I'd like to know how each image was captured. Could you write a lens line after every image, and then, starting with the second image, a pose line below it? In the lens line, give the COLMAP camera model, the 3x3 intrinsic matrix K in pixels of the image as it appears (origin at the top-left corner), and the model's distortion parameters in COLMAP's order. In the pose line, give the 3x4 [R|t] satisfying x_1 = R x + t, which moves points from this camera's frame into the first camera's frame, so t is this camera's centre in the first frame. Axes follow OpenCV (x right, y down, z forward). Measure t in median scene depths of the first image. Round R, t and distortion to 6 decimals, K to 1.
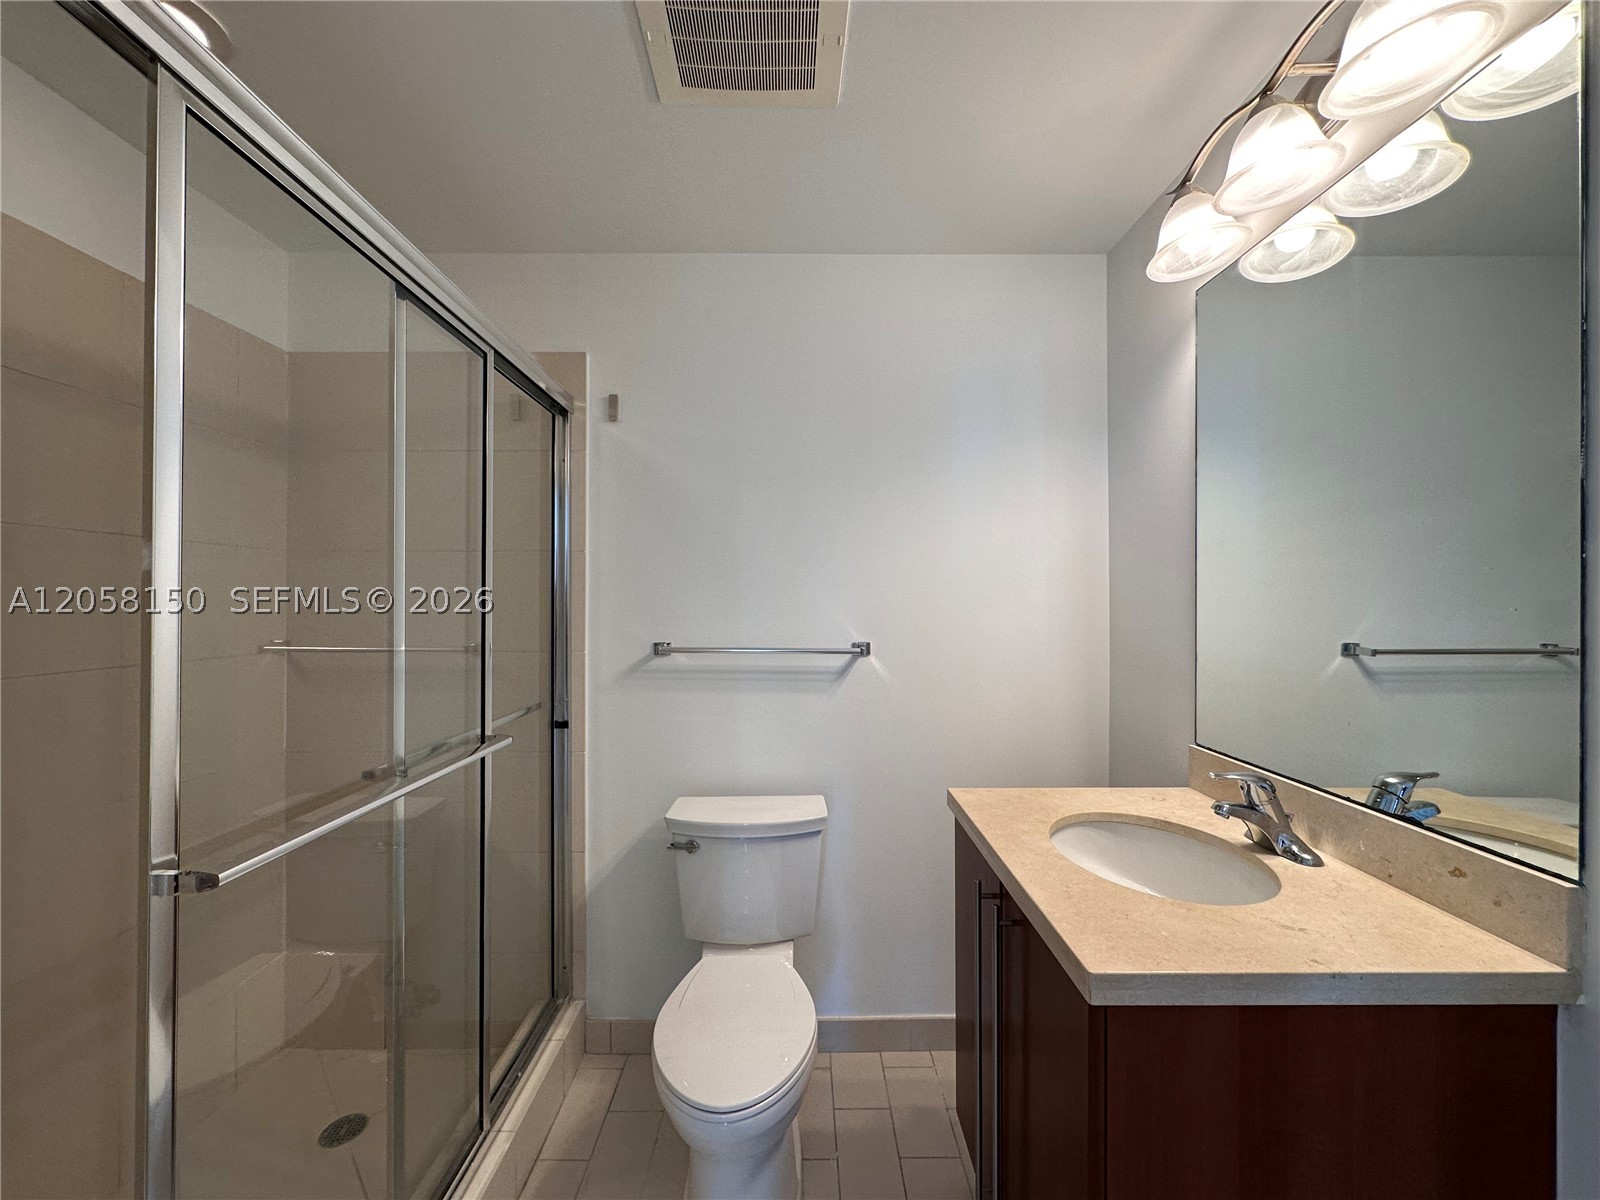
lens RADIAL K [[640.6, 0, 799.3], [0, 640.6, 599.9], [0, 0, 1]] dist [-0.005435, 0.001488]
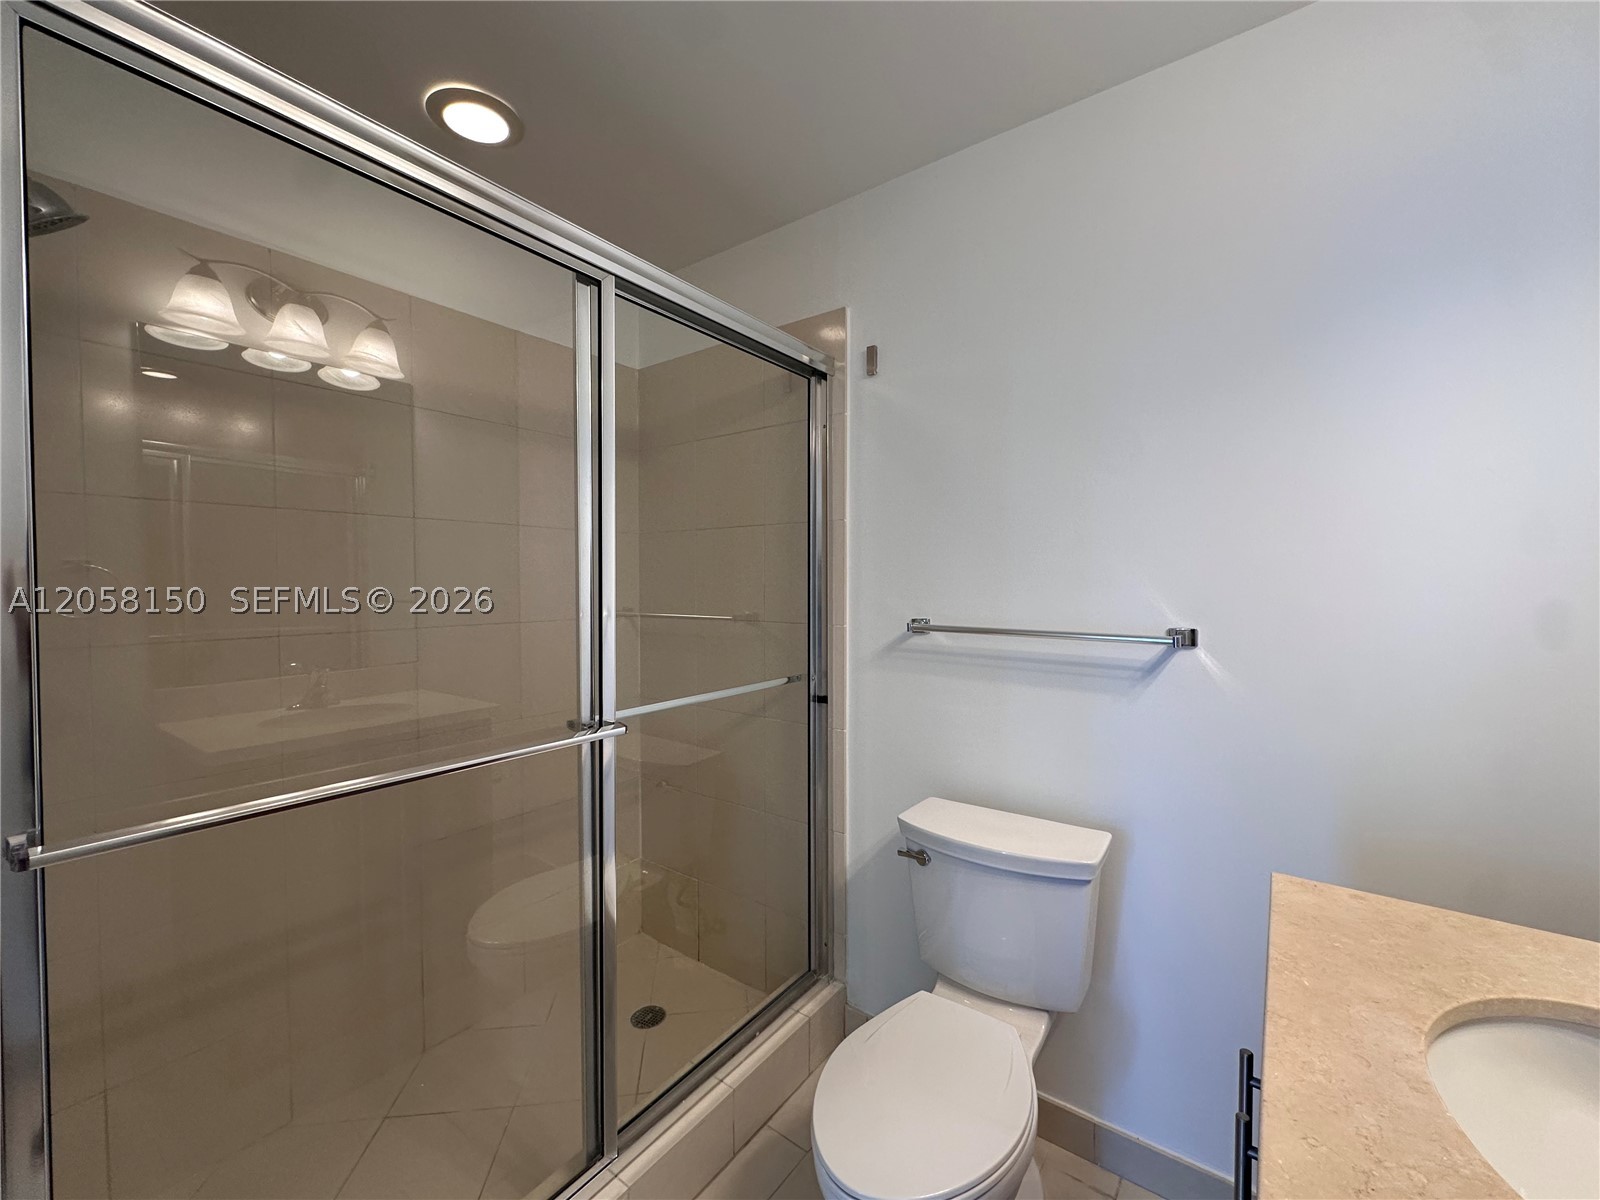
lens RADIAL K [[640.6, 0, 799.3], [0, 640.6, 599.9], [0, 0, 1]] dist [-0.005435, 0.001488]
pose [[0.798326, 0.016294, -0.602006, 0.183762], [0.003774, 0.999479, 0.032057, 0.011561], [0.602214, -0.027864, 0.797848, 0.199905]]
